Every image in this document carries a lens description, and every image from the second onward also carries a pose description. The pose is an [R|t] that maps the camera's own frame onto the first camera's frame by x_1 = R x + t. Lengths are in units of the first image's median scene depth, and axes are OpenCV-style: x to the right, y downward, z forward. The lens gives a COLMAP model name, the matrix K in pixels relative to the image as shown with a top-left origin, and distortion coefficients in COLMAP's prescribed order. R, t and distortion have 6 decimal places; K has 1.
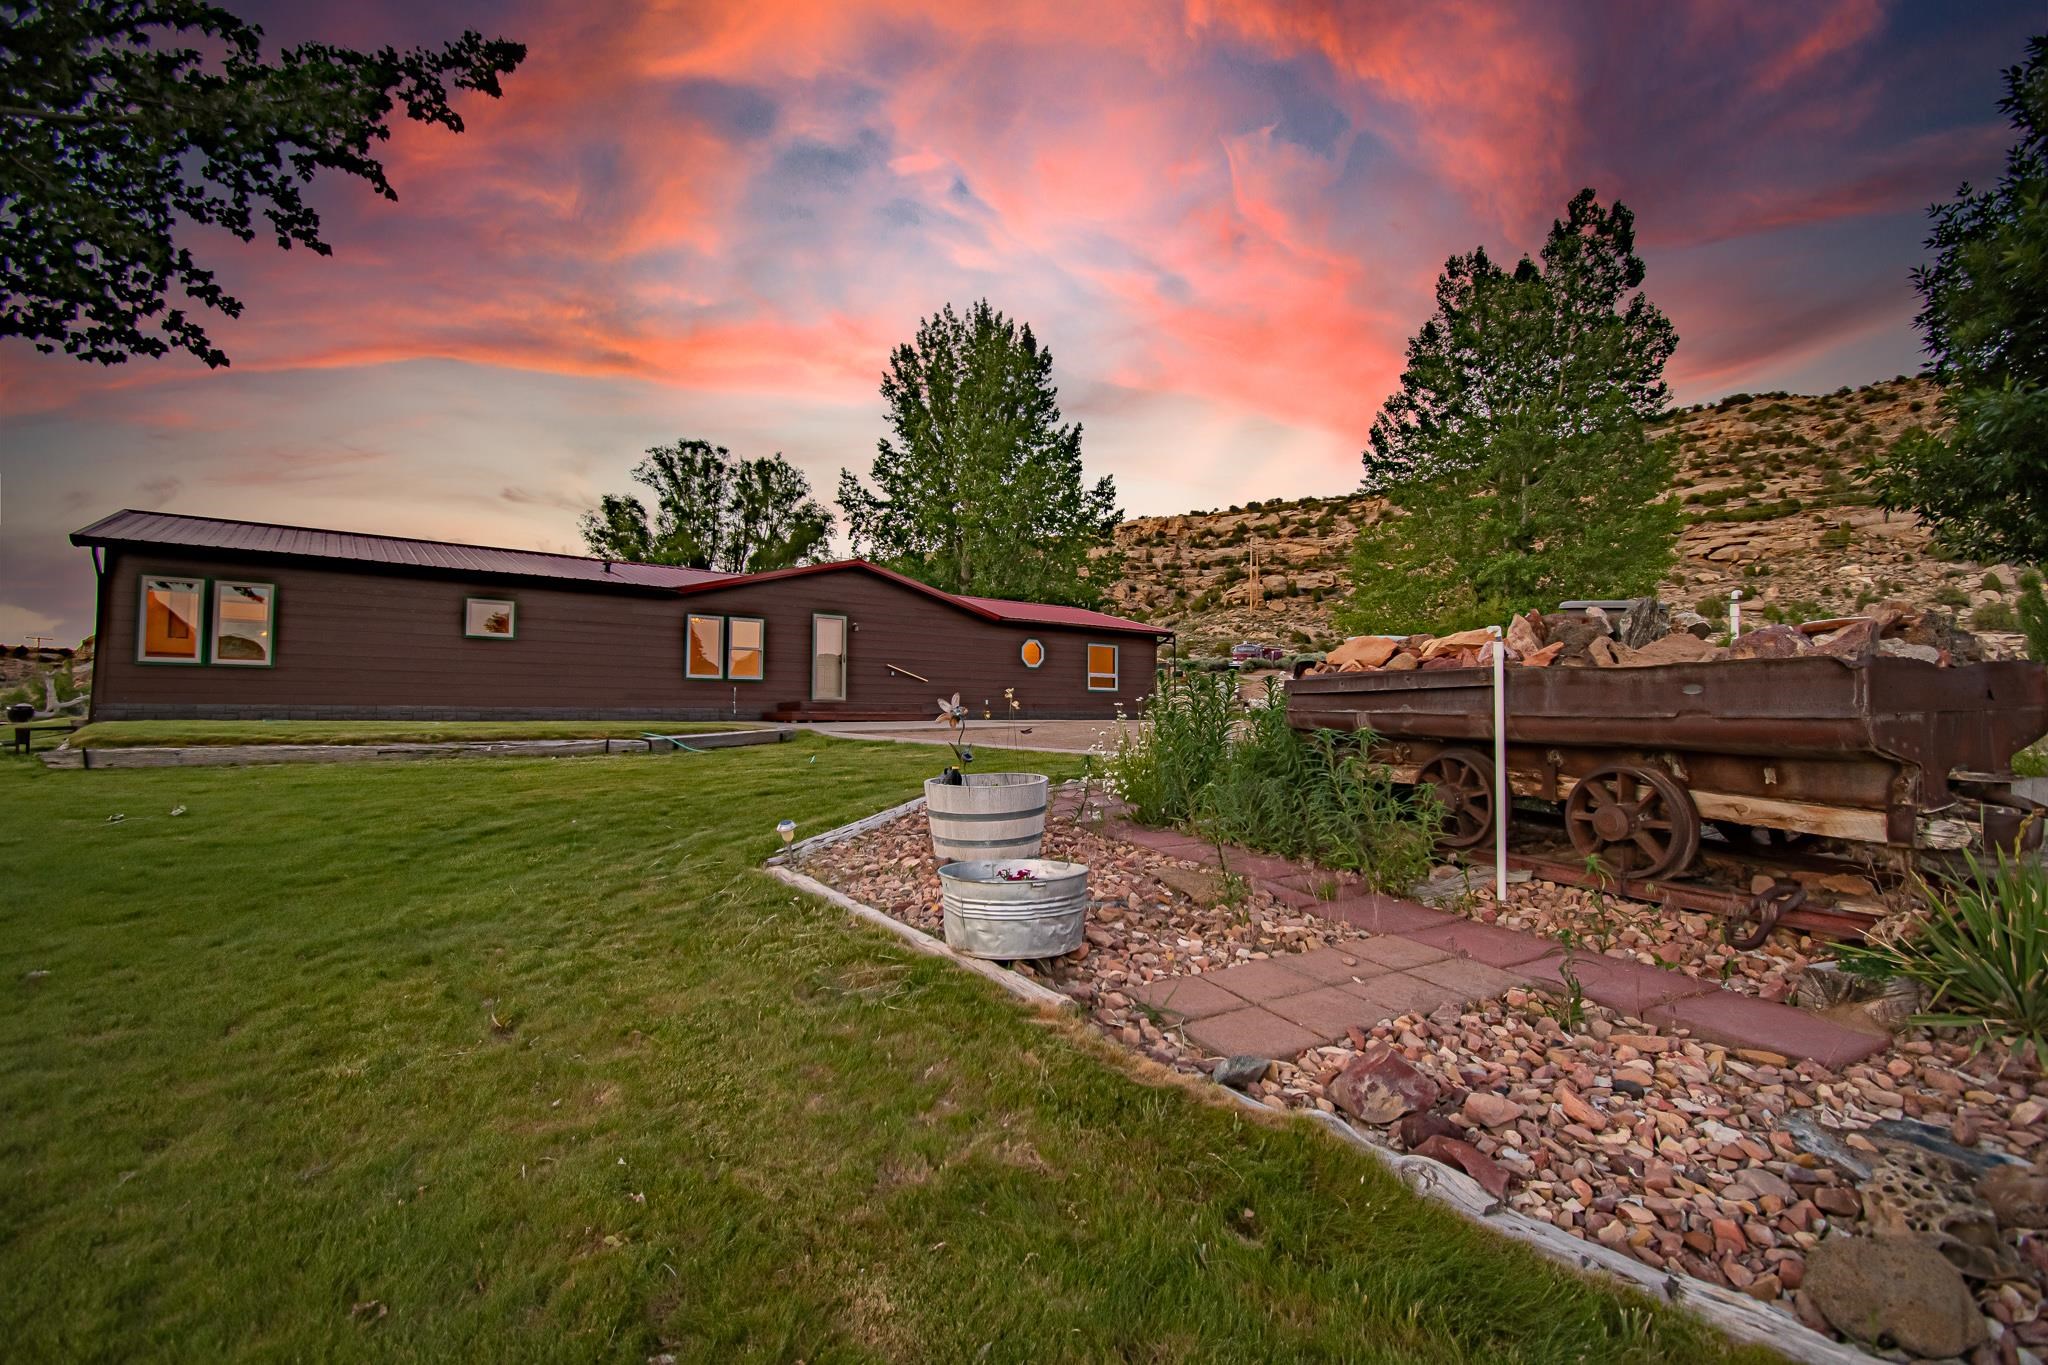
lens RADIAL K [[915.7, 0, 1020.5], [0, 915.7, 682.7], [0, 0, 1]] dist [-0.001571, 0.000288]
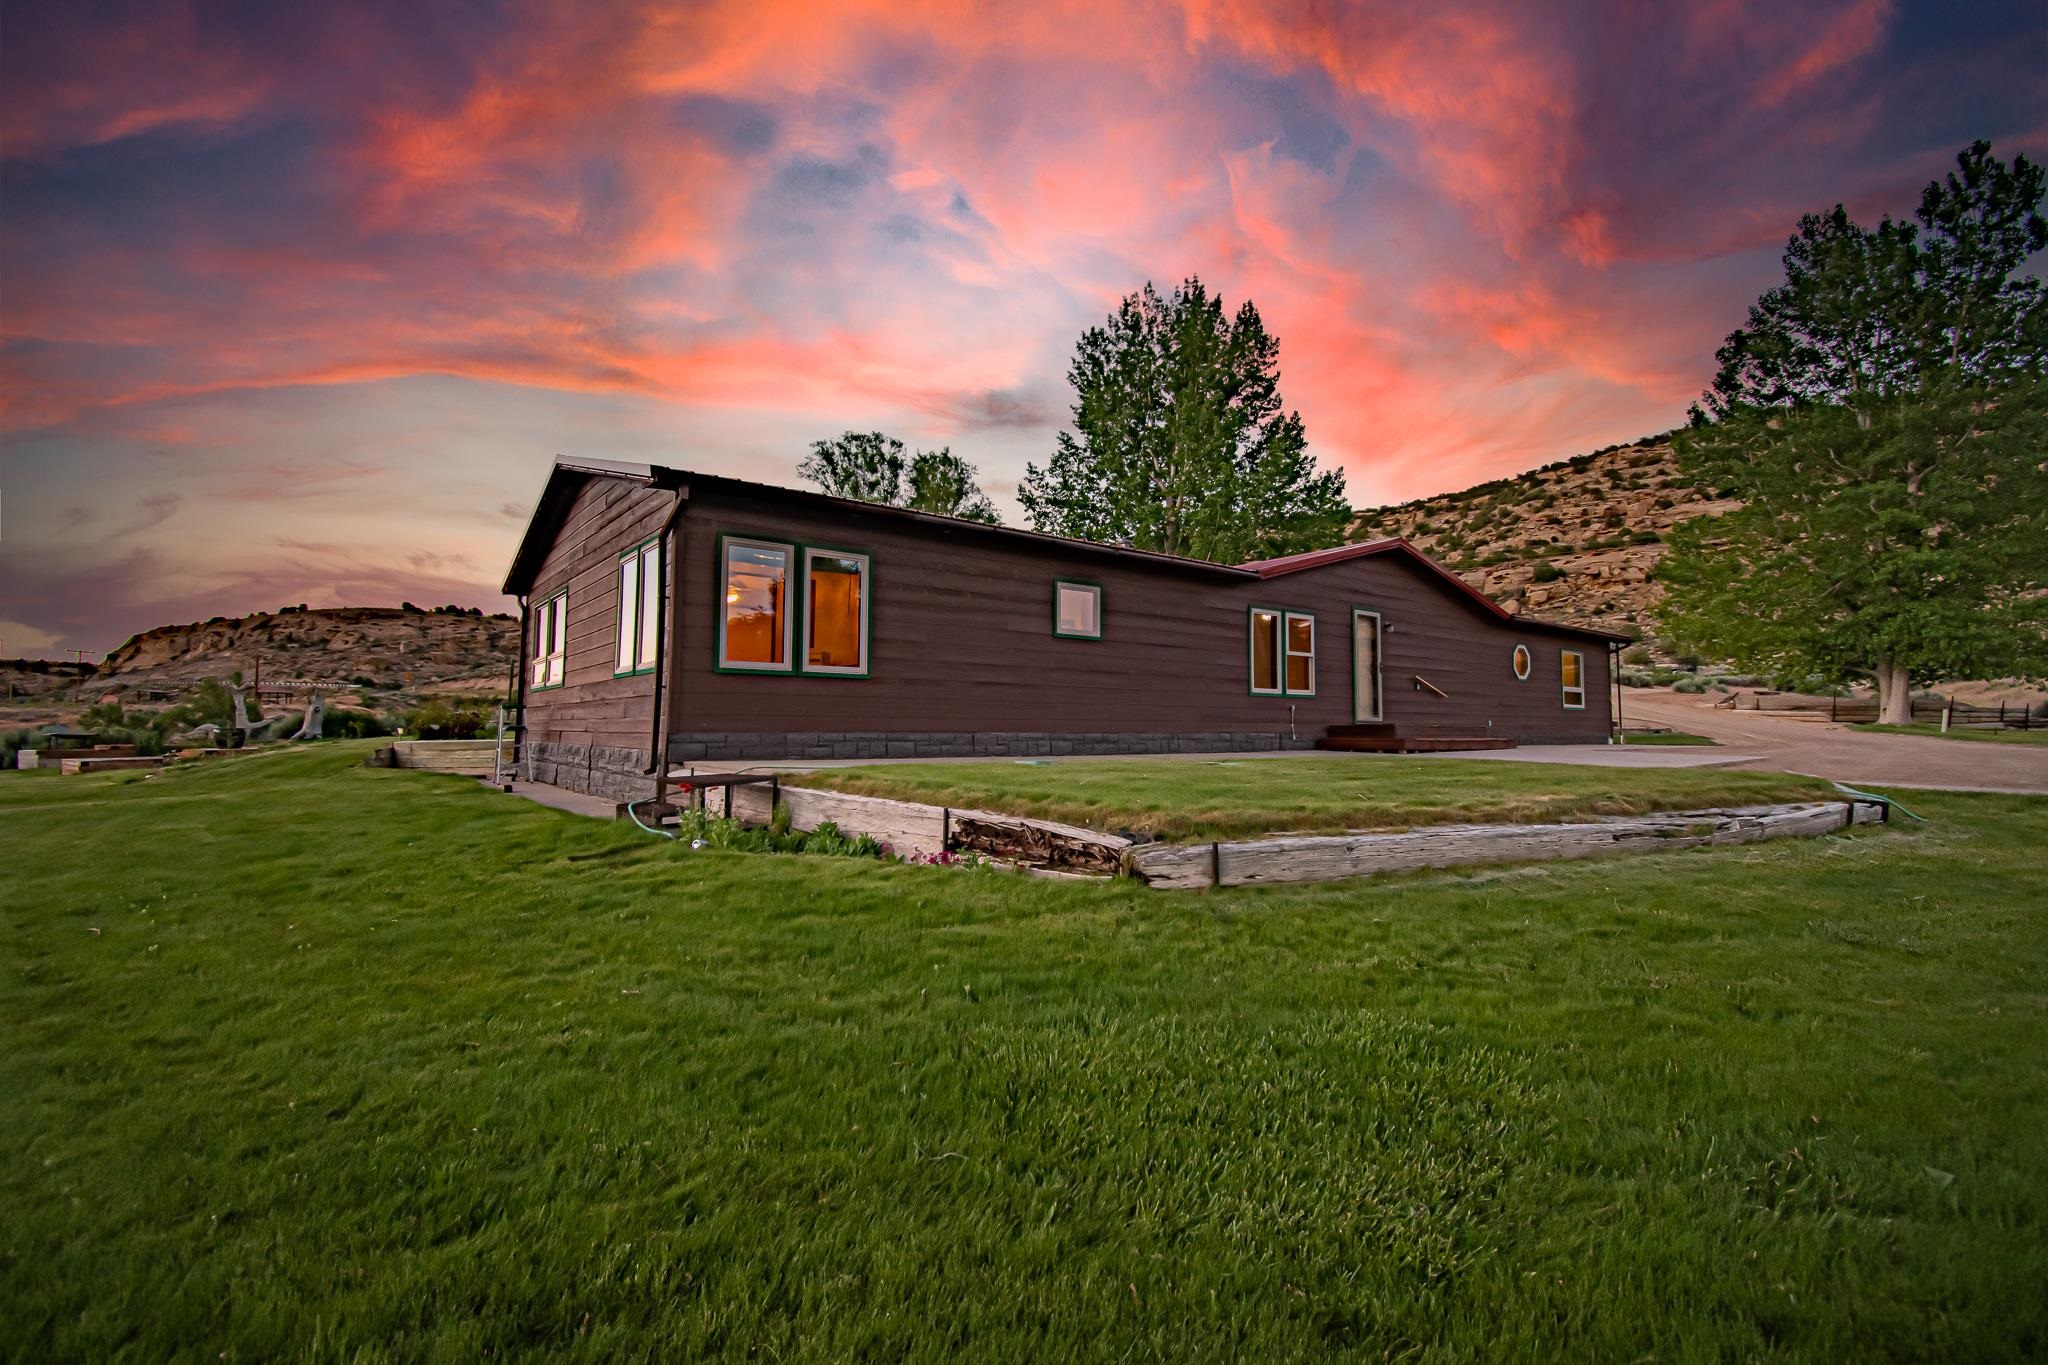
lens RADIAL K [[915.7, 0, 1022.5], [0, 915.7, 678.6], [0, 0, 1]] dist [-0.001571, 0.000288]
pose [[0.999987, -0.000764, 0.005044, -0.207057], [0.000867, 0.999790, -0.020497, -0.000631], [-0.005027, 0.020501, 0.999777, 0.094509]]
